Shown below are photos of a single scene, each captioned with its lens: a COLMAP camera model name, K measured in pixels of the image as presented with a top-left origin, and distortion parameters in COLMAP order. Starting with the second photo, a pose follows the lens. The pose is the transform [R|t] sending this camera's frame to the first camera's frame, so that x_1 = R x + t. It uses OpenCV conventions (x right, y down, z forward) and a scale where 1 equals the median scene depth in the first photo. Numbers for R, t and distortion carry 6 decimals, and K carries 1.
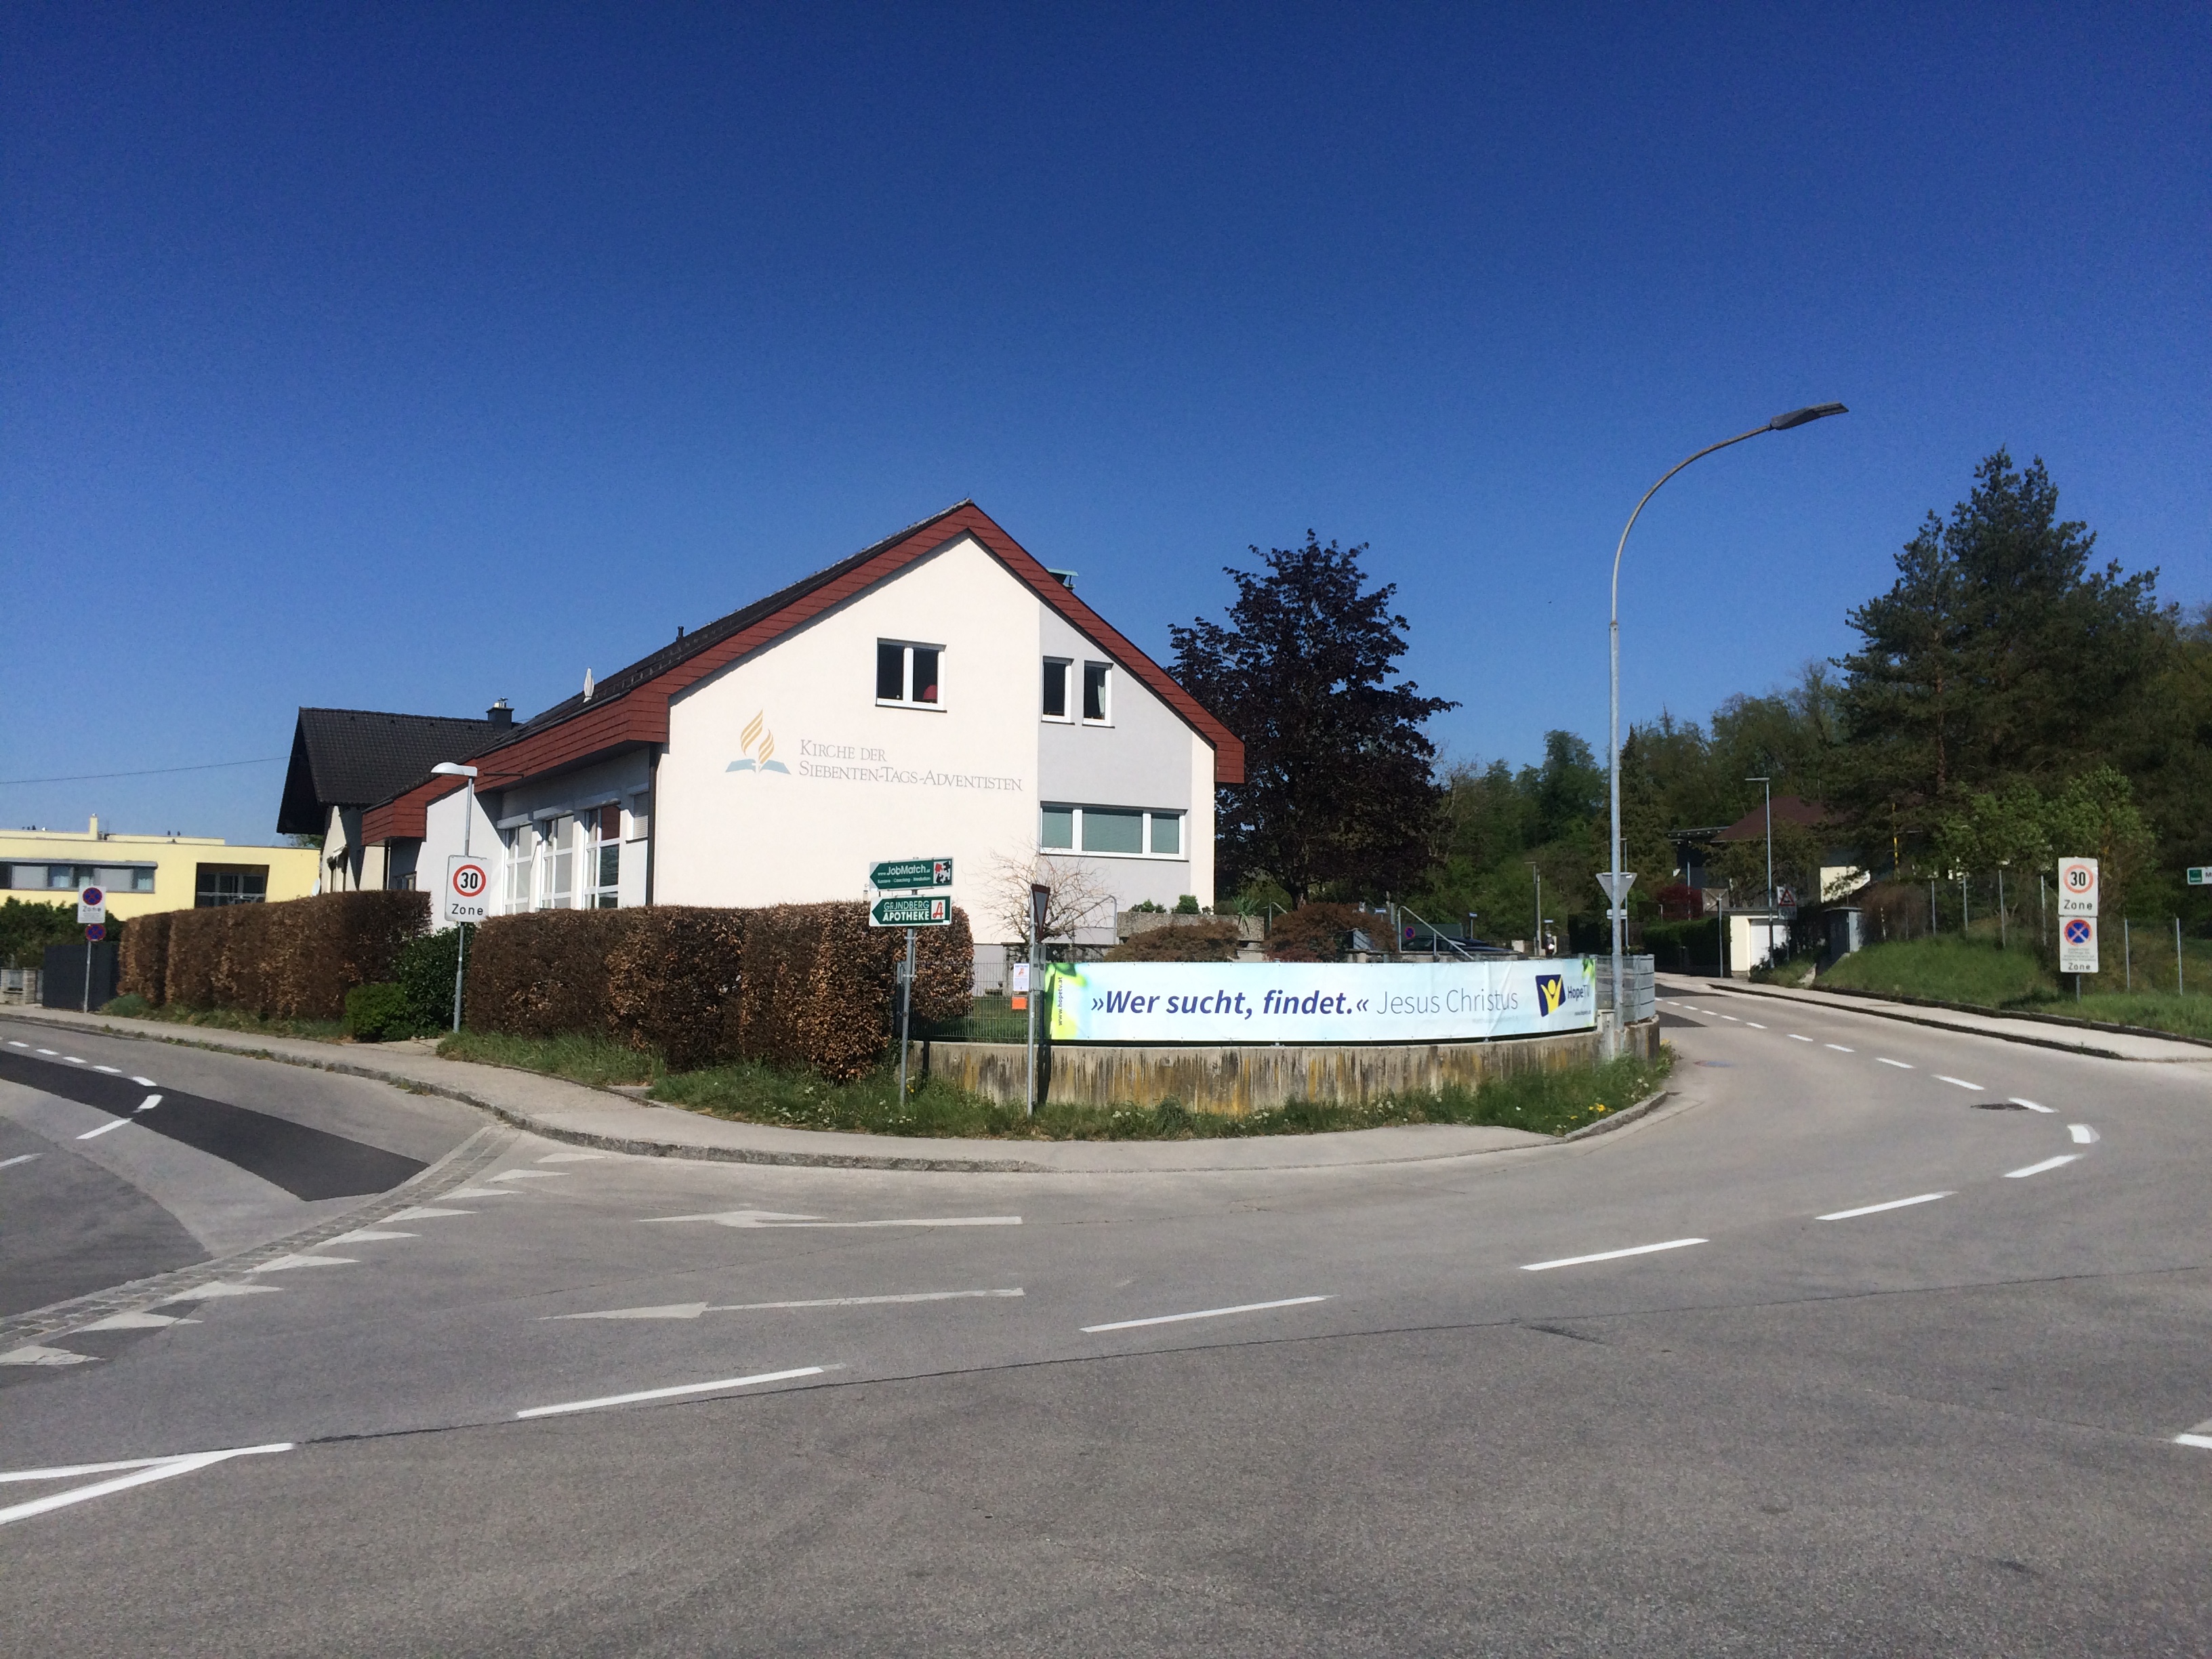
lens RADIAL K [[1910.2, 0, 1106.9], [0, 1910.2, 827.1], [0, 0, 1]] dist [0.072481, -0.123413]
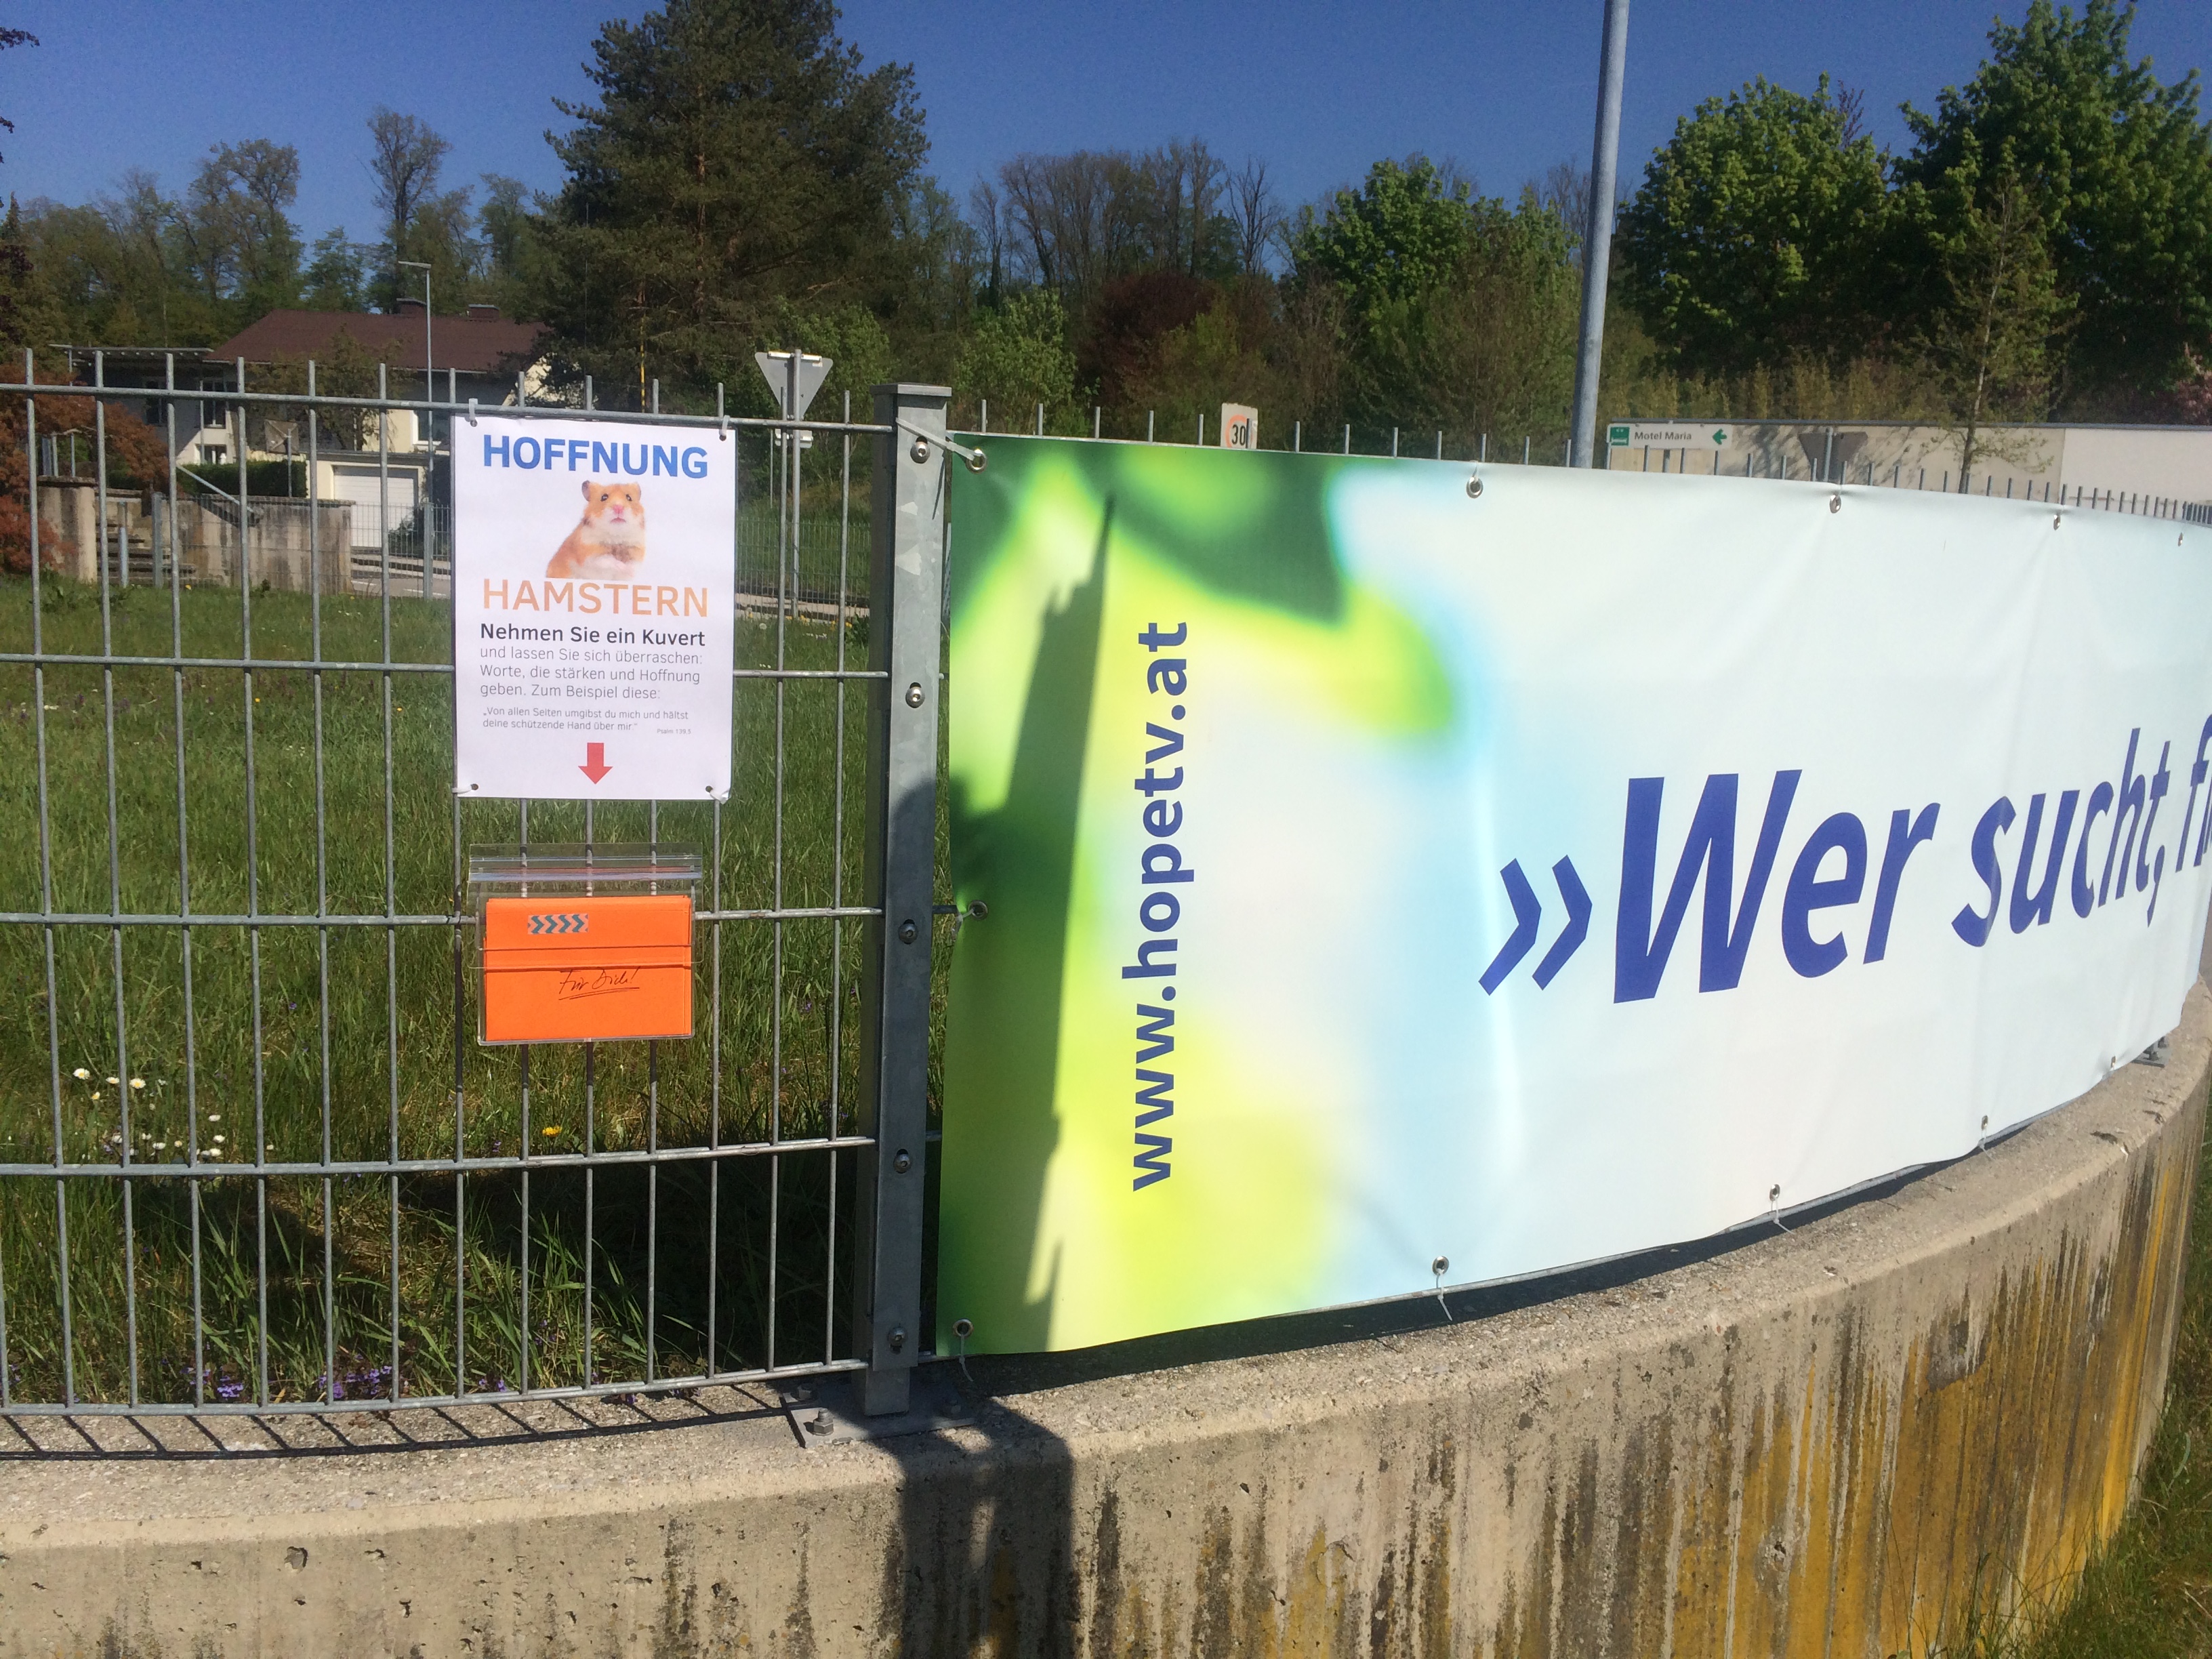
lens RADIAL K [[1910.2, 0, 1098.2], [0, 1910.2, 840.8], [0, 0, 1]] dist [0.072481, -0.123413]
pose [[0.676177, -0.081211, 0.732249, -0.088410], [-0.089878, 0.977390, 0.191394, 0.073055], [-0.731236, -0.195229, 0.653589, 0.958040]]
